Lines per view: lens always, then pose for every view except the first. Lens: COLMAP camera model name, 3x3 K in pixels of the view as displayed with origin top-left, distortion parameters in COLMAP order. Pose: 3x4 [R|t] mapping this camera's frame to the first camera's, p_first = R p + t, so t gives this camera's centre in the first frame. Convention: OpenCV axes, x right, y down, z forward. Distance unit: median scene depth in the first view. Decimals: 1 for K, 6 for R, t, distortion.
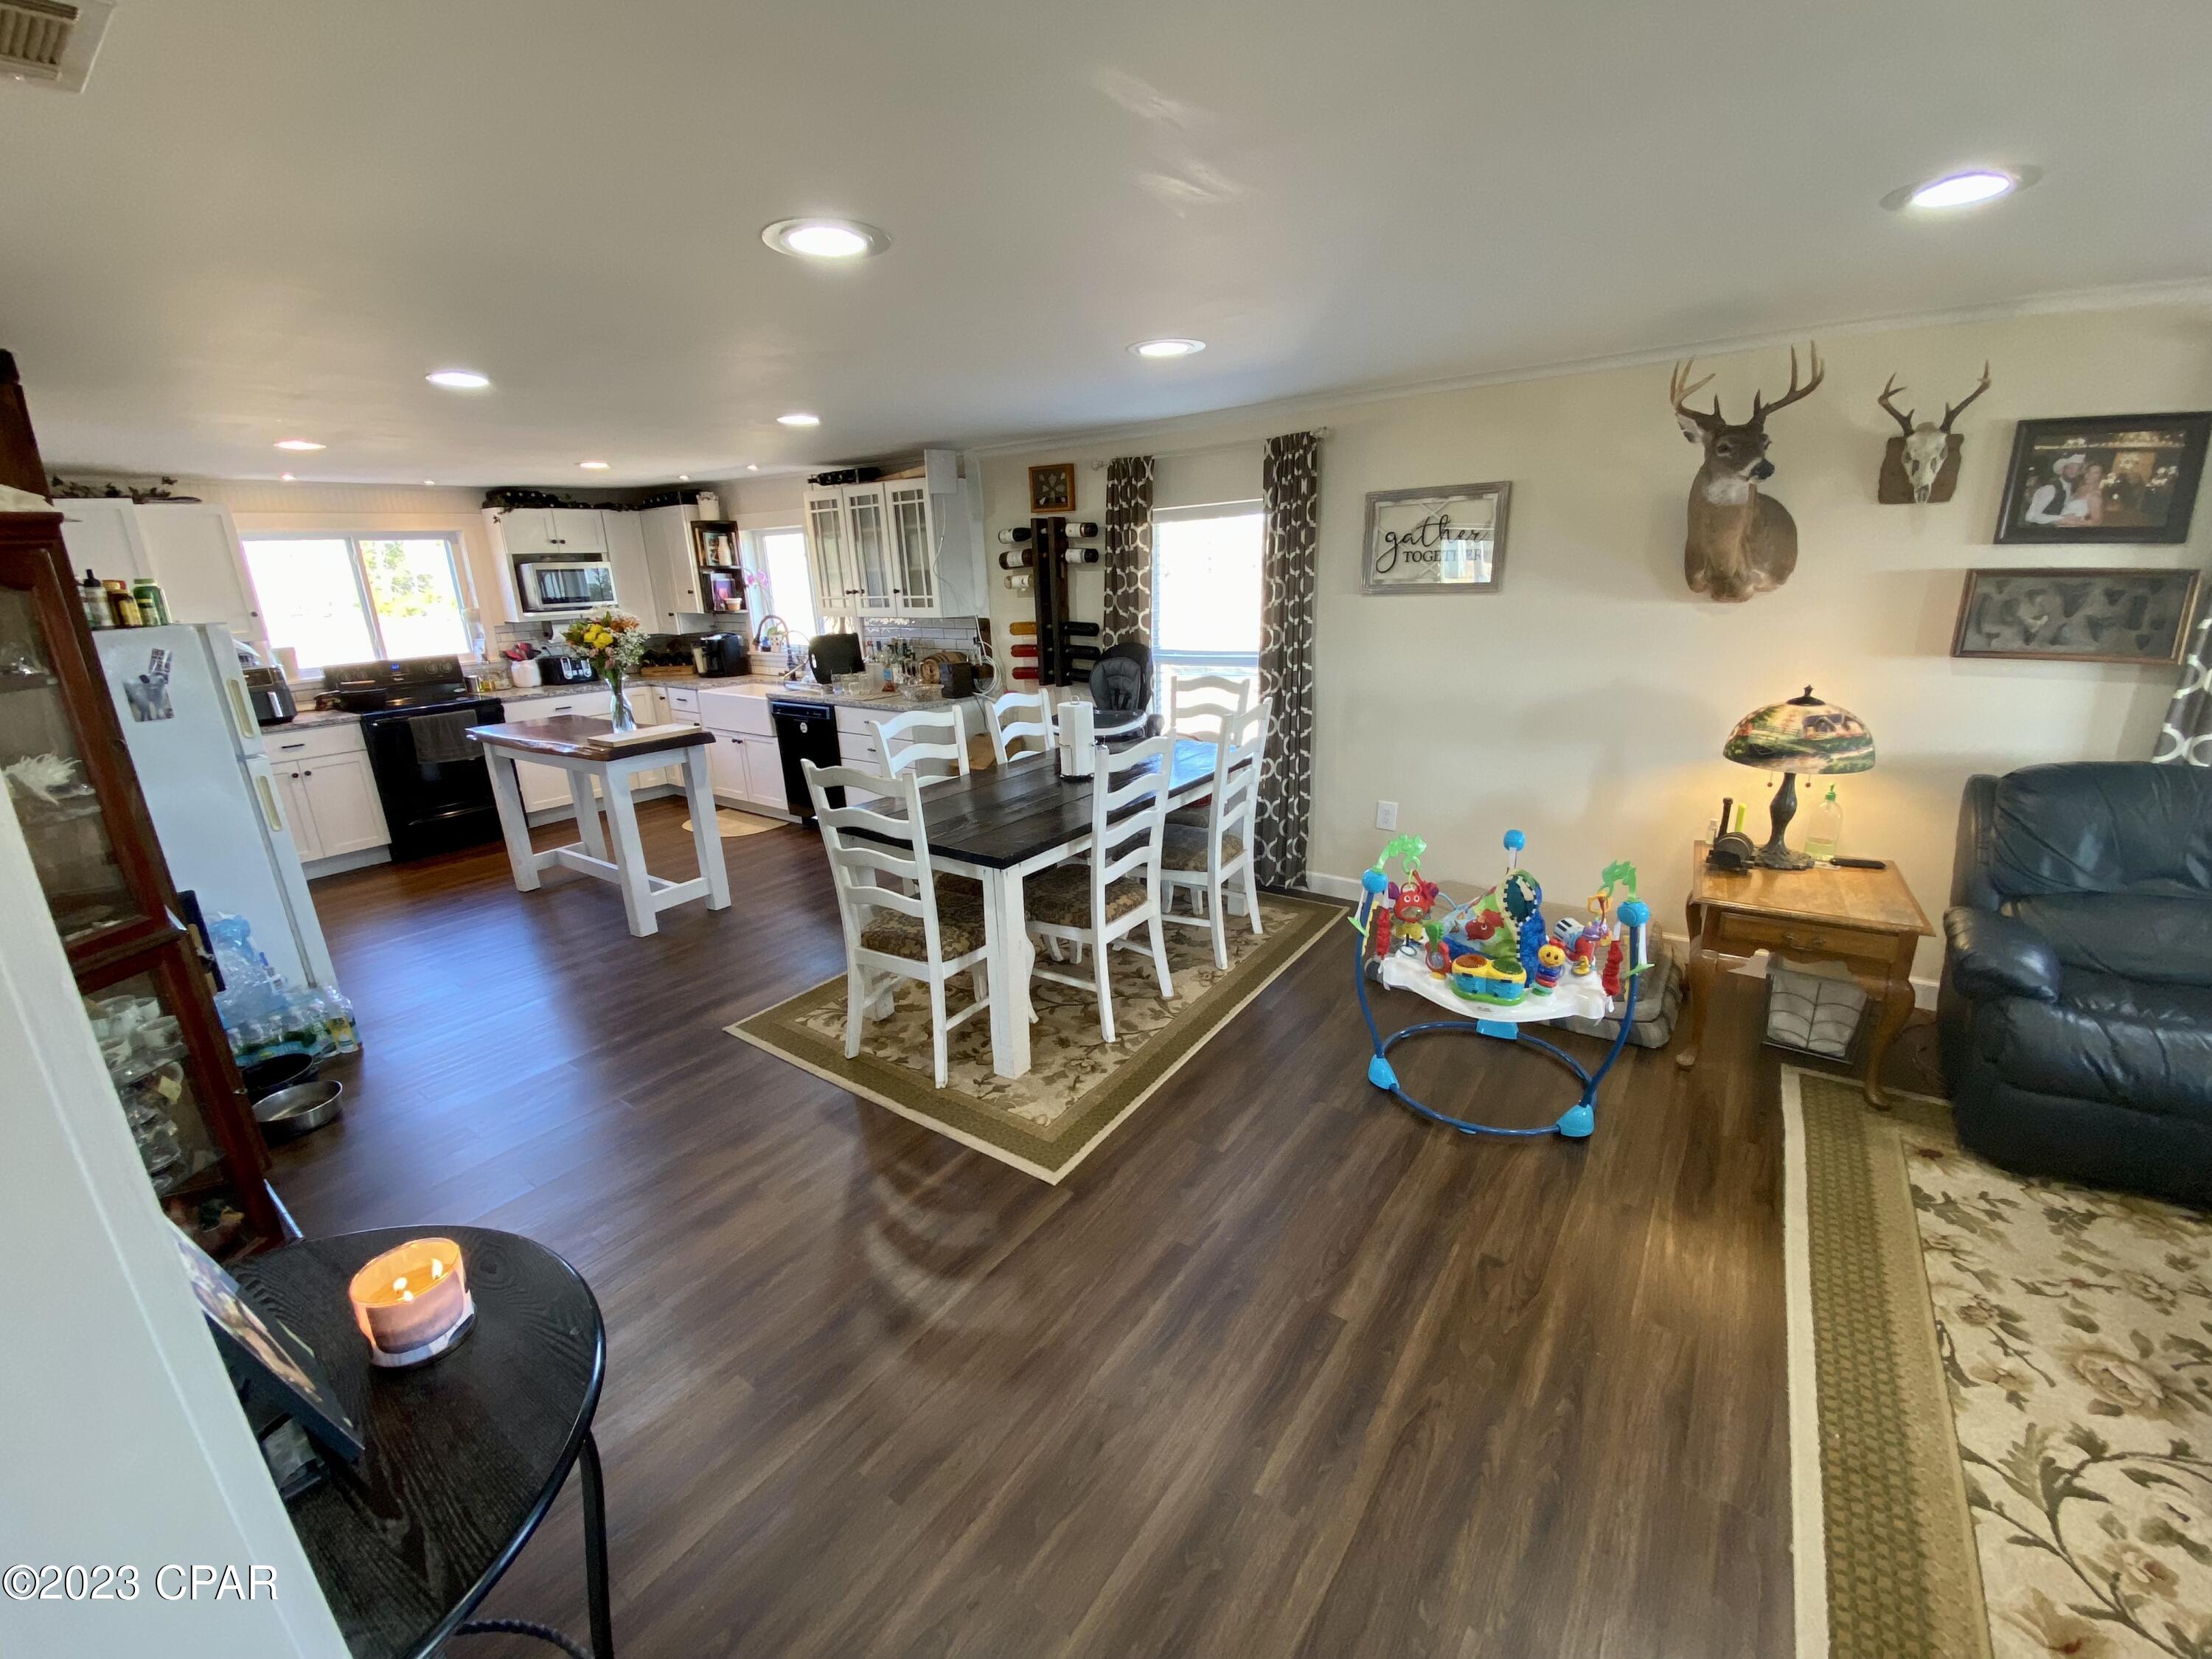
lens RADIAL K [[884.9, 0, 1107.5], [0, 884.9, 852.3], [0, 0, 1]] dist [0.000137, -0.002128]
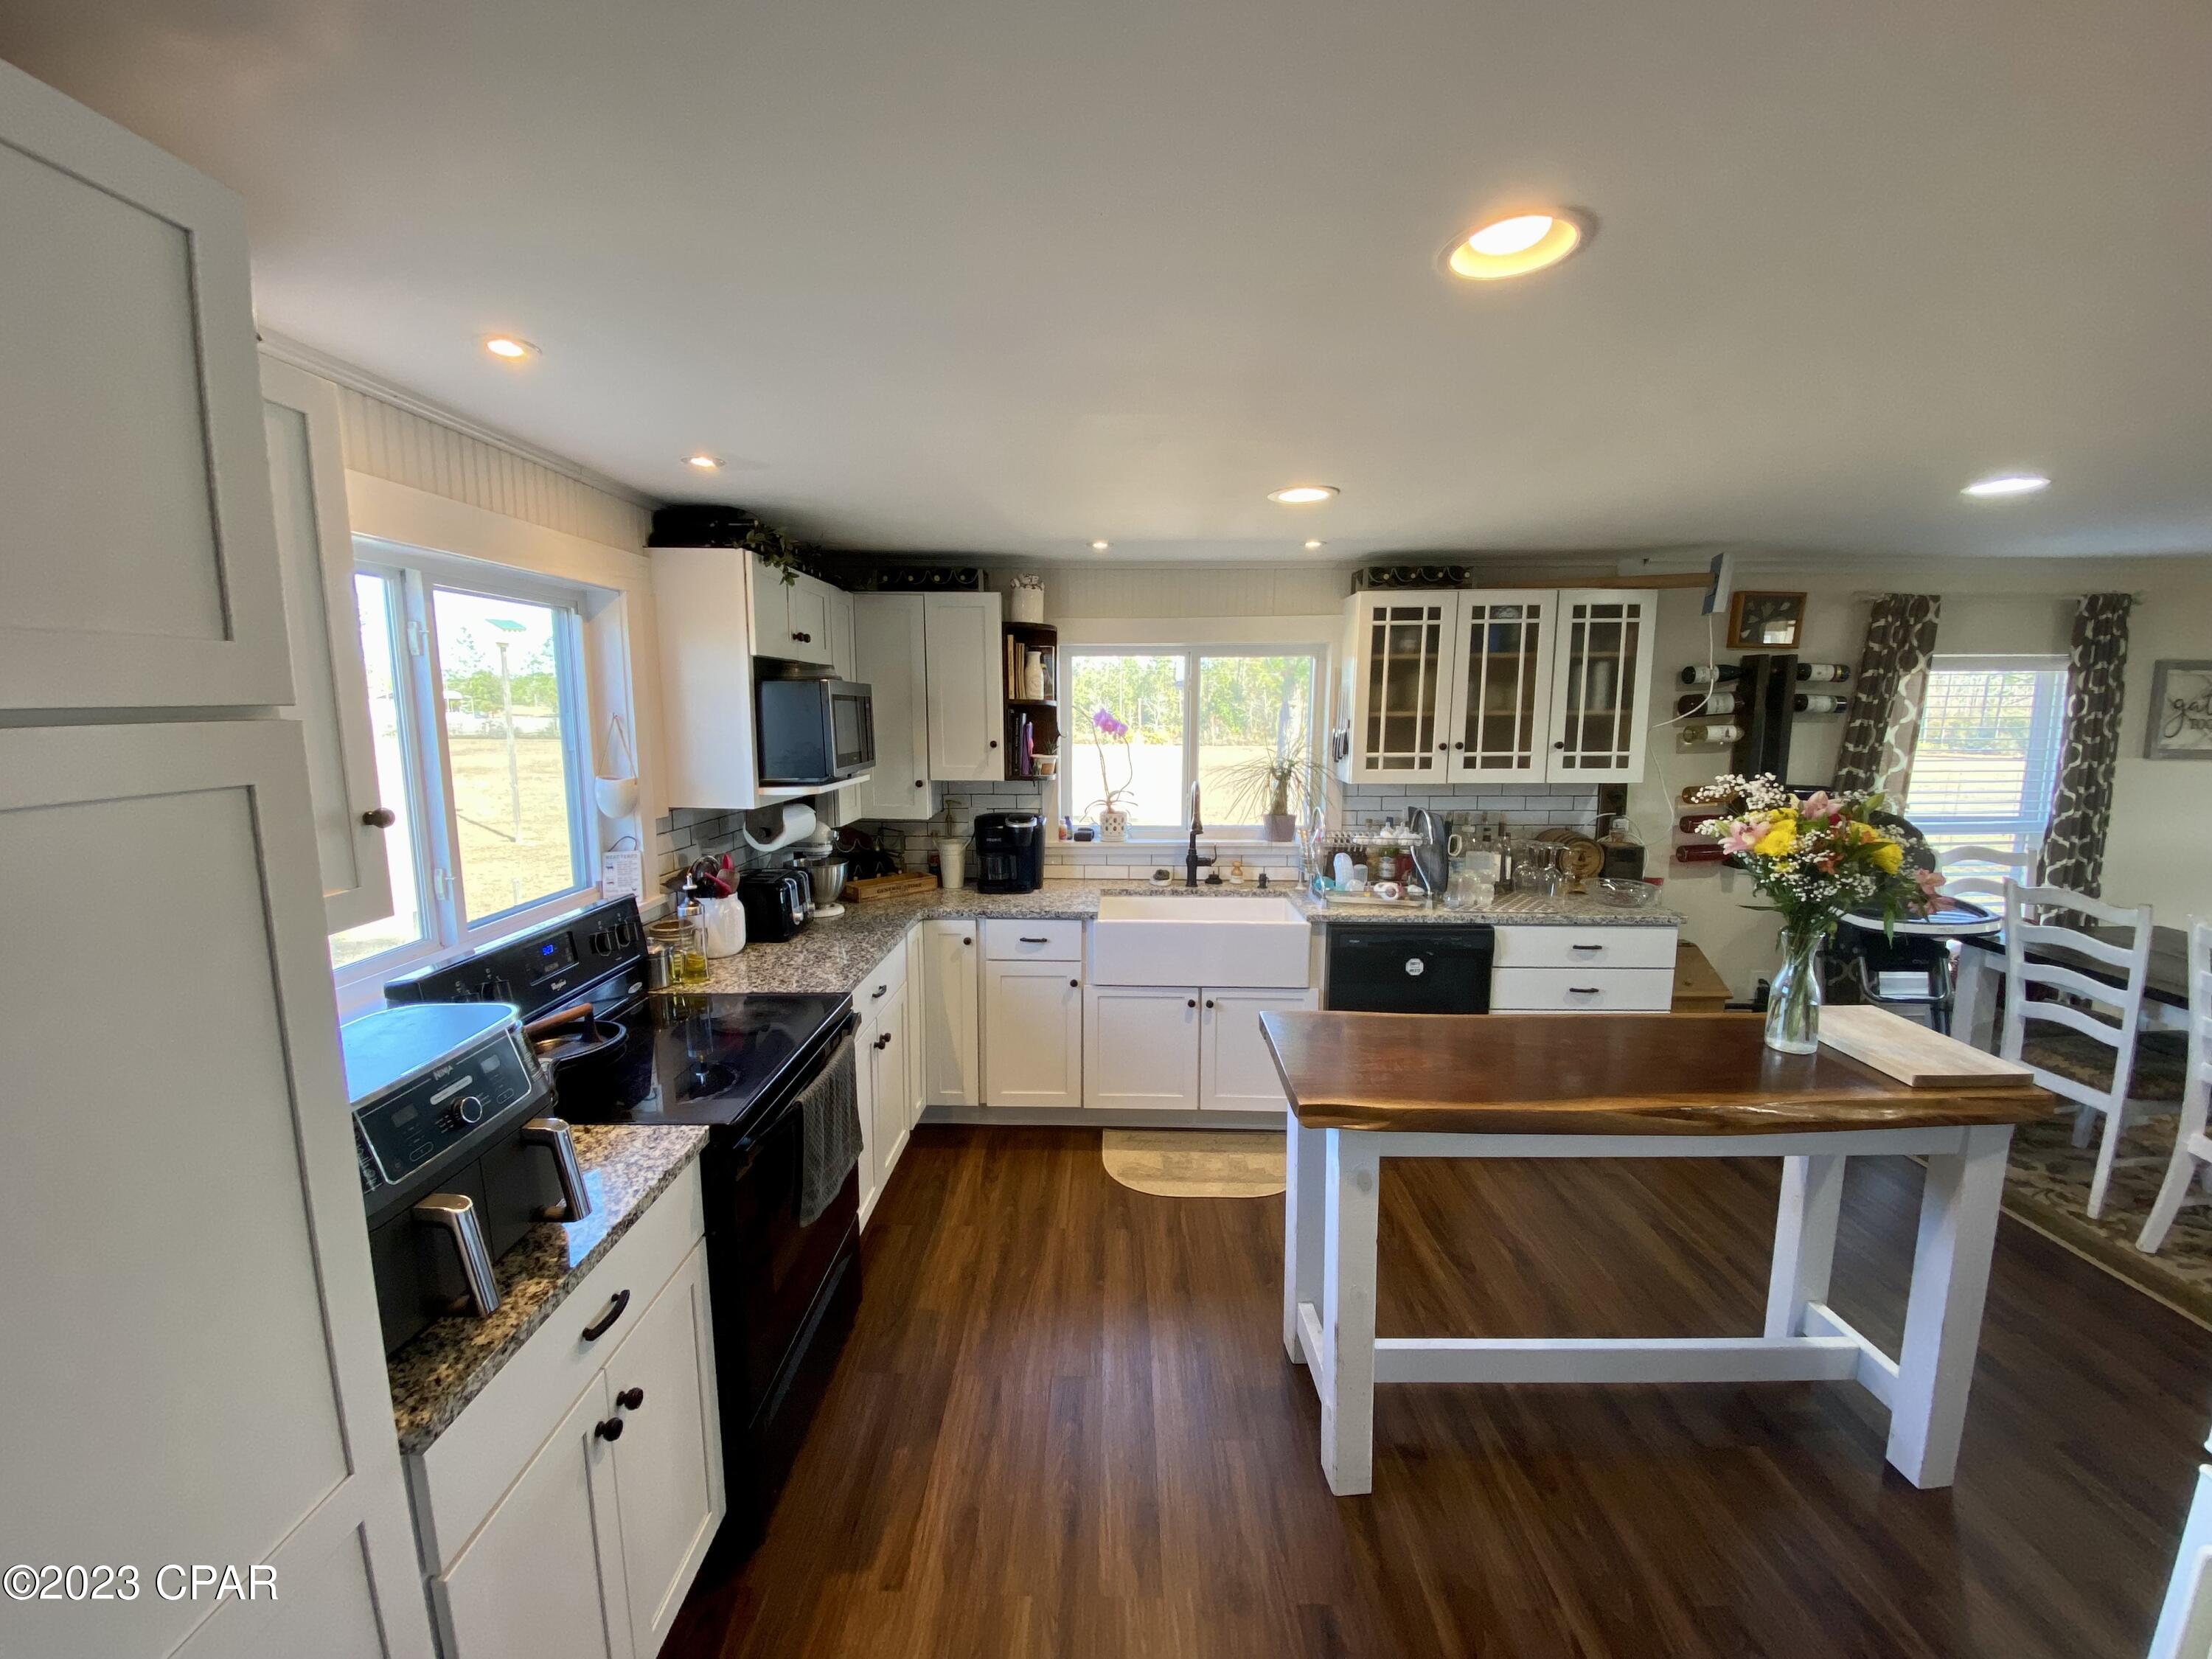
lens RADIAL K [[884.9, 0, 1105.0], [0, 884.9, 829.9], [0, 0, 1]] dist [0.000137, -0.002128]
pose [[0.818783, -0.050210, 0.571903, -1.125512], [0.154068, 0.978844, -0.134639, -0.242841], [-0.553044, 0.198352, 0.809196, 0.819131]]
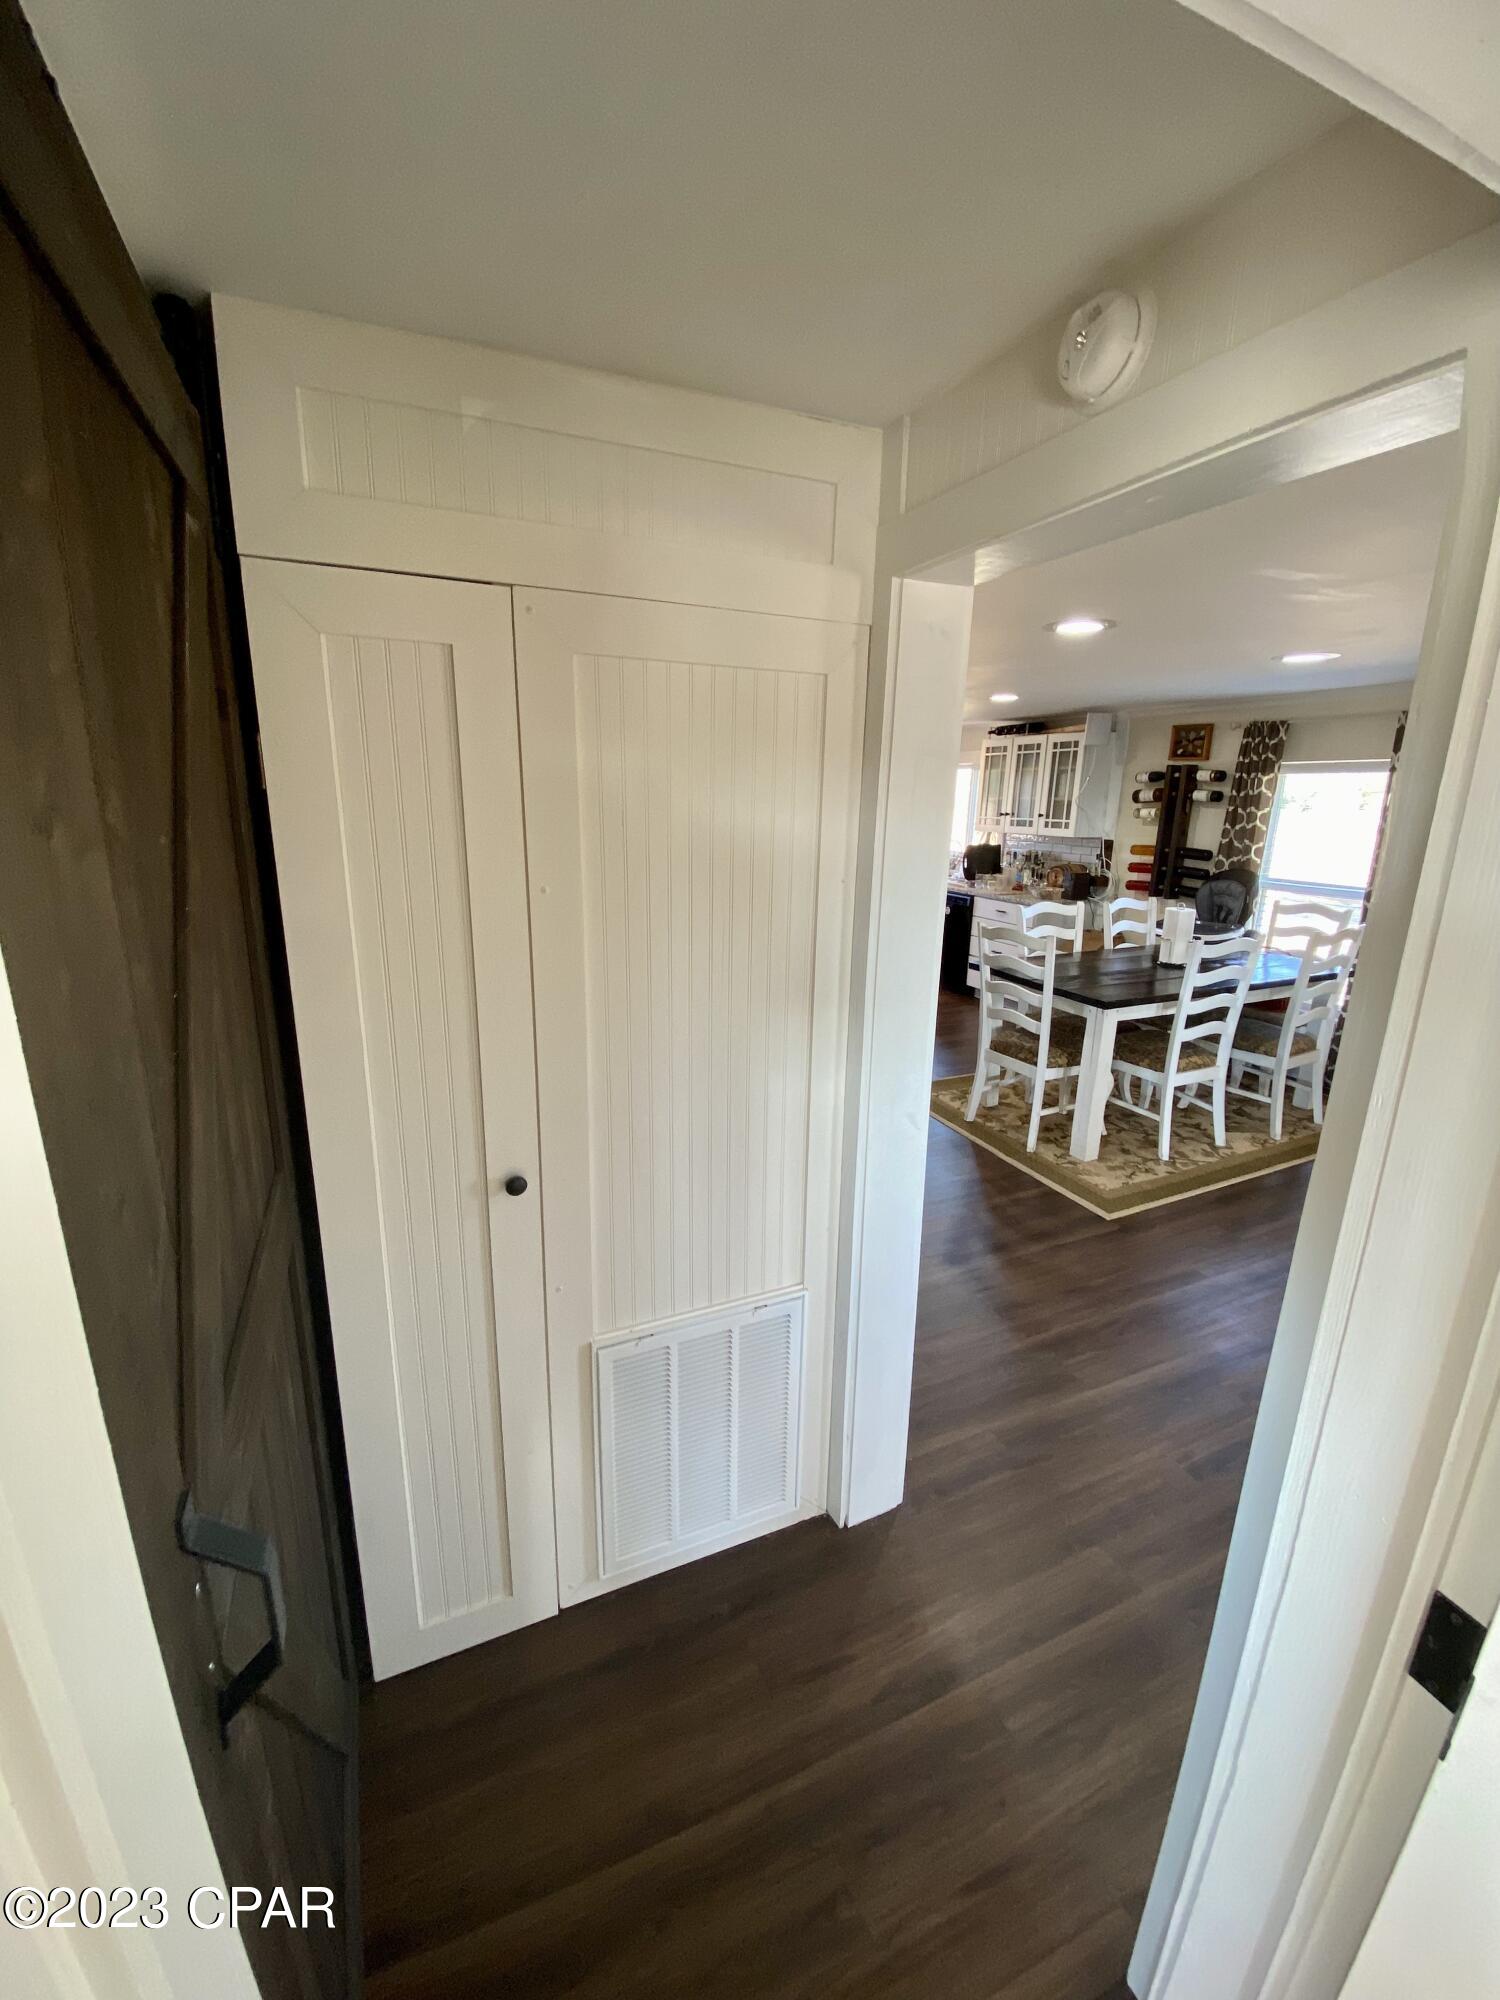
lens RADIAL K [[800.1, 0, 744.1], [0, 800.1, 992.8], [0, 0, 1]] dist [0.000137, -0.002128]
pose [[0.858774, 0.165421, -0.484916, 0.002487], [-0.194436, 0.980867, -0.009735, 0.079627], [0.474028, 0.102645, 0.874506, -0.288792]]
